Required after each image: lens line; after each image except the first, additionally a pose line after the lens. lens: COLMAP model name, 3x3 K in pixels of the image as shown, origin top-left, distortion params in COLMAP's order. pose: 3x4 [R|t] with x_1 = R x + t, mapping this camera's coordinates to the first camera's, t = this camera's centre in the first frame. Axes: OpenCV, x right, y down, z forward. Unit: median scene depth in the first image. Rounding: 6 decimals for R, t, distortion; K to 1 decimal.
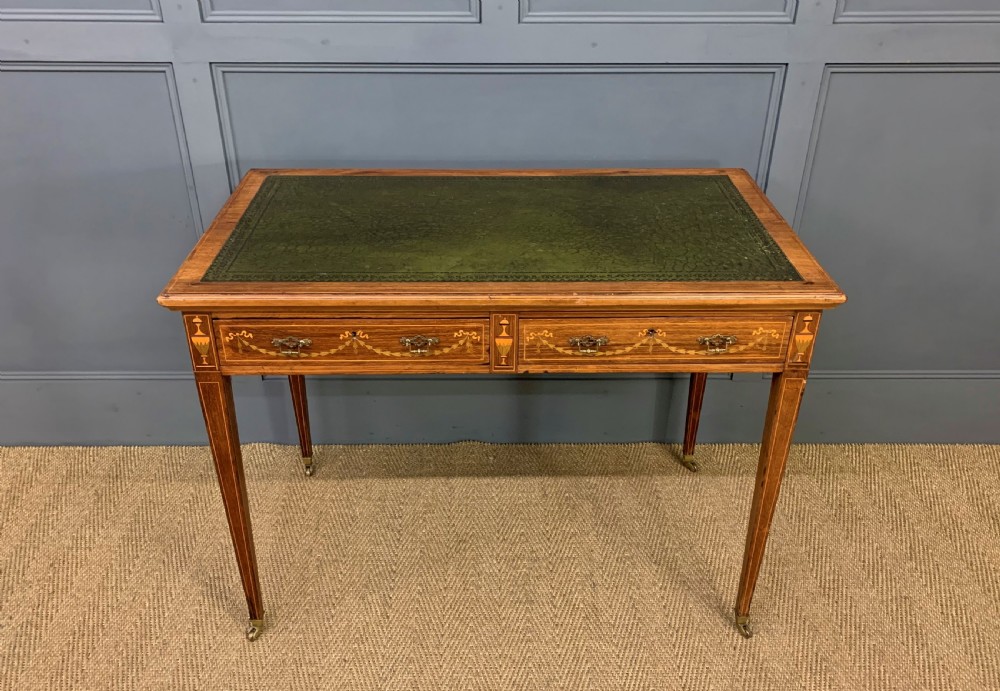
lens RADIAL K [[834.7, 0, 496.1], [0, 834.7, 342.8], [0, 0, 1]] dist [0.006854, 0.004546]
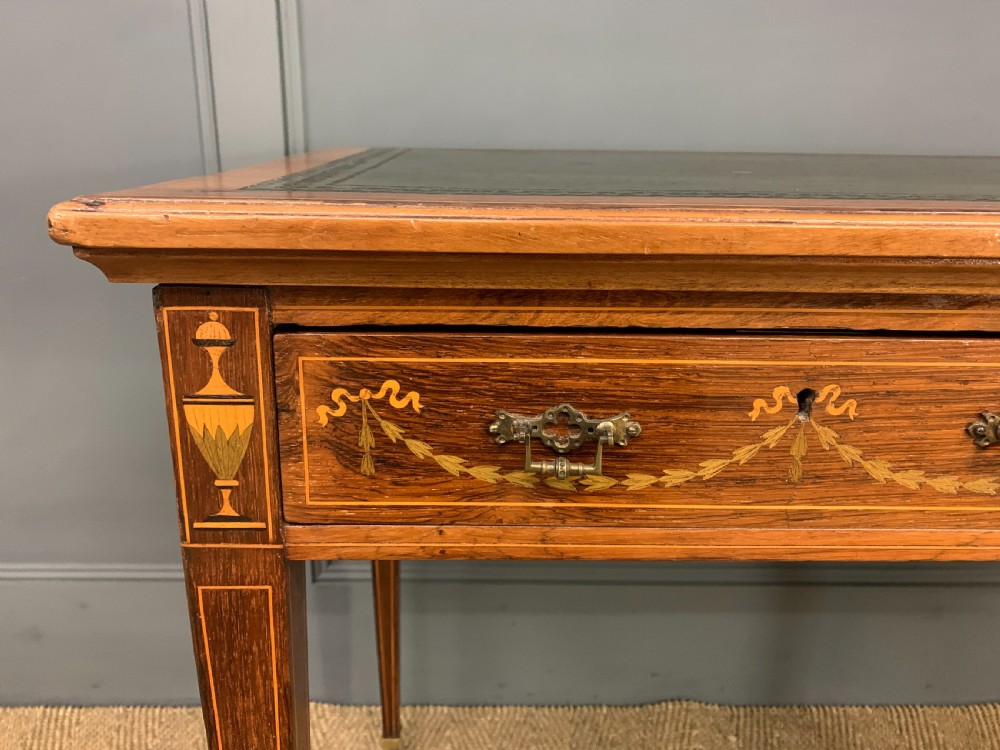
lens RADIAL K [[764.2, 0, 489.3], [0, 764.2, 369.5], [0, 0, 1]] dist [0.052432, -0.069939]
pose [[0.999933, 0.006940, 0.009222, -0.219250], [-0.004690, 0.974409, -0.224734, 0.028417], [-0.010545, 0.224676, 0.974377, 0.615144]]
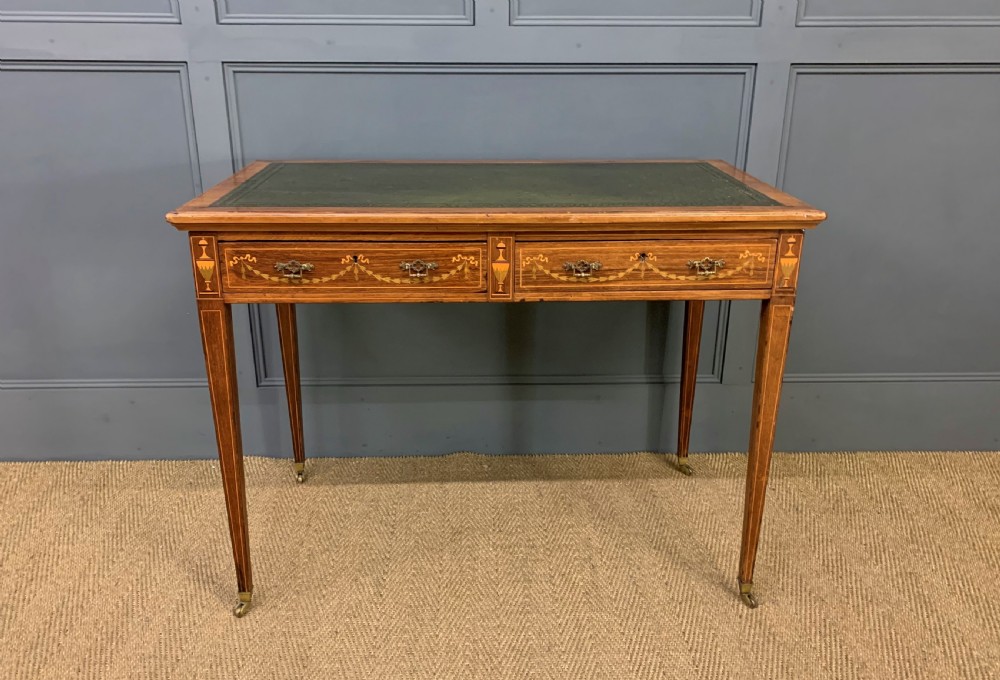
lens RADIAL K [[829.2, 0, 498.5], [0, 829.2, 353.1], [0, 0, 1]] dist [0.007028, 0.004944]
pose [[0.999772, -0.007183, 0.020116, -0.011977], [0.010487, 0.985503, -0.169335, 0.225839], [-0.018608, 0.169508, 0.985353, 0.005726]]
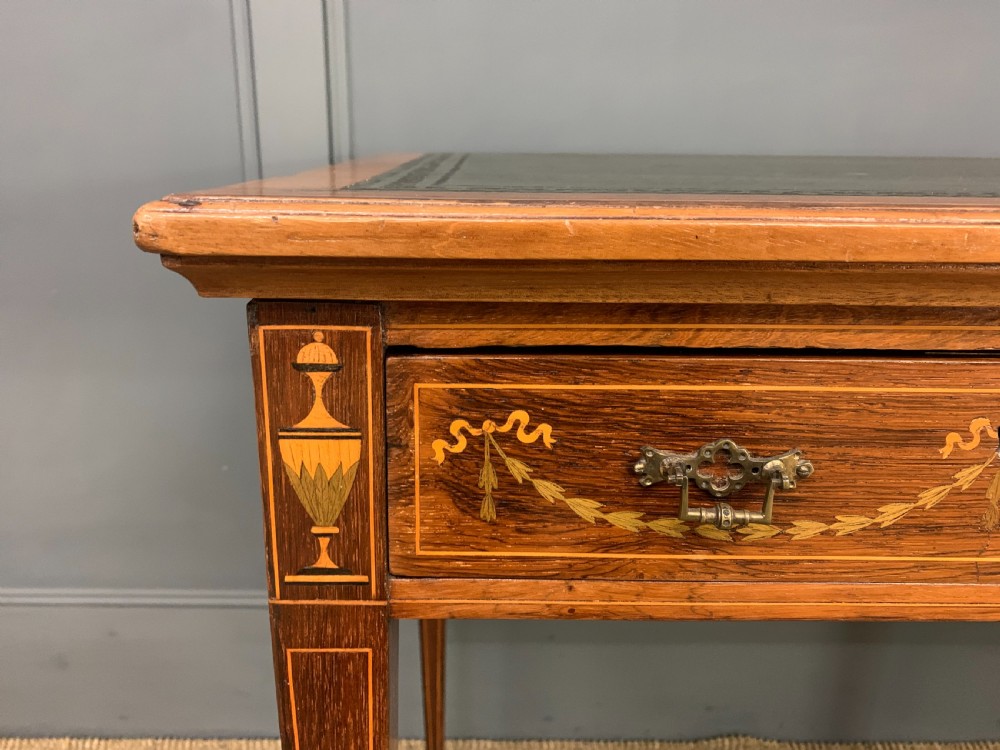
lens RADIAL K [[764.2, 0, 489.3], [0, 764.2, 369.5], [0, 0, 1]] dist [0.052432, -0.069939]
pose [[0.999969, 0.006680, -0.004070, -0.247832], [-0.007463, 0.970707, -0.240149, 0.018868], [0.002347, 0.240172, 0.970727, 0.641931]]
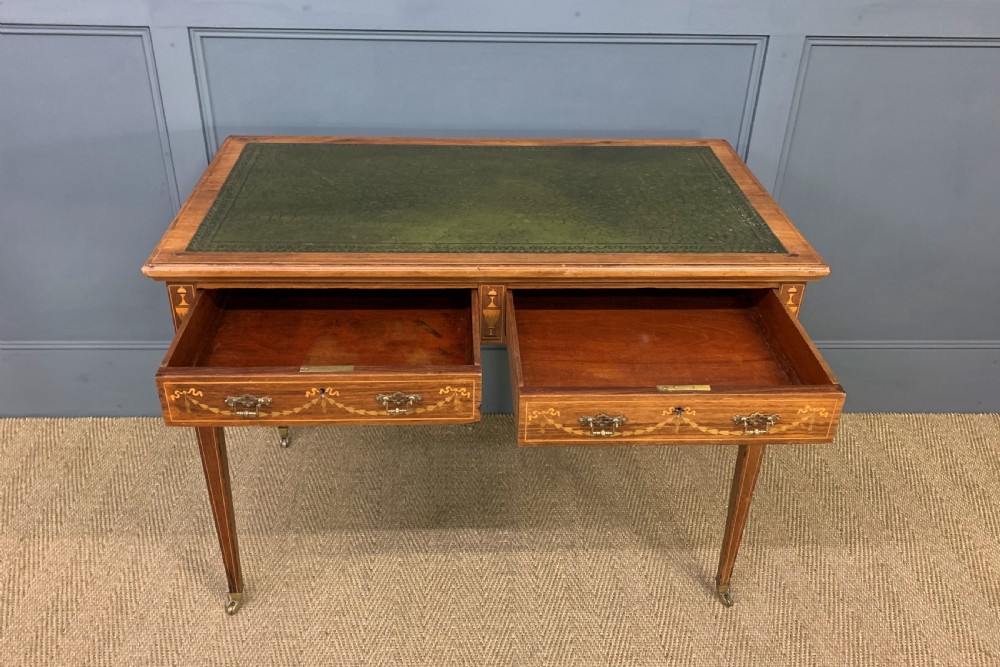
lens RADIAL K [[851.9, 0, 489.3], [0, 851.9, 312.1], [0, 0, 1]] dist [0.006902, 0.004378]
pose [[0.999425, 0.001772, 0.033860, -0.022605], [-0.001874, 0.999994, 0.002993, -0.004207], [-0.033855, -0.003054, 0.999422, -0.015881]]
